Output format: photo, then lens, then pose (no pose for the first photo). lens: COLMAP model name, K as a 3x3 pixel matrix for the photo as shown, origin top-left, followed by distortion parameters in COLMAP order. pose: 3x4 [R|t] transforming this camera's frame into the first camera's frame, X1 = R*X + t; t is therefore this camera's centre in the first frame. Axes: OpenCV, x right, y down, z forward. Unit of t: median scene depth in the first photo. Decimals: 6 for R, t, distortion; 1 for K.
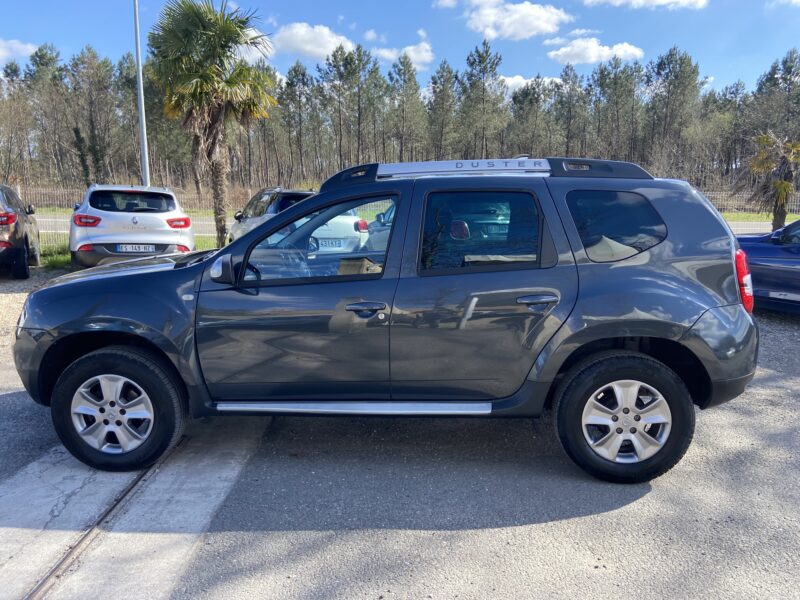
lens RADIAL K [[603.5, 0, 407.7], [0, 603.5, 299.6], [0, 0, 1]] dist [0.103199, -0.125499]
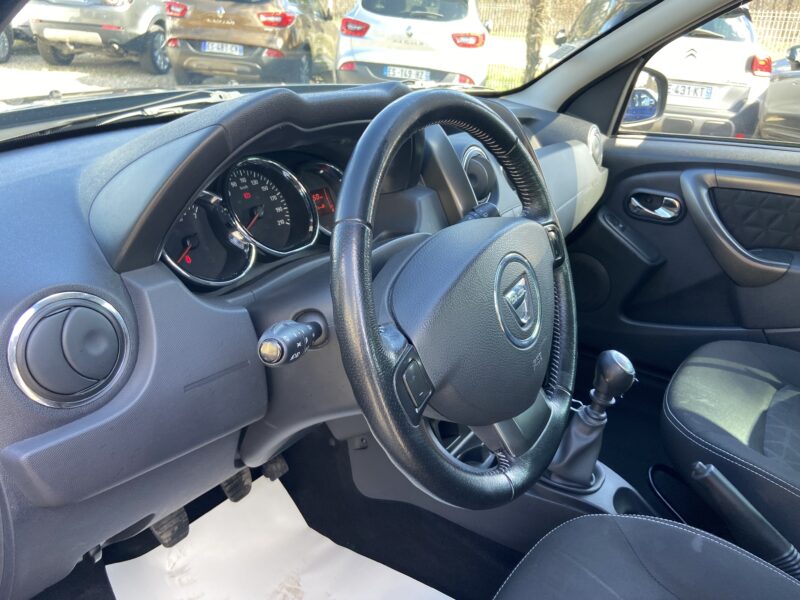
lens RADIAL K [[603.5, 0, 407.7], [0, 603.5, 299.6], [0, 0, 1]] dist [0.103199, -0.125499]
pose [[0.856189, 0.259209, -0.446934, -0.046342], [-0.140937, 0.949410, 0.280637, -0.031887], [0.497068, -0.177289, 0.849407, 0.328846]]
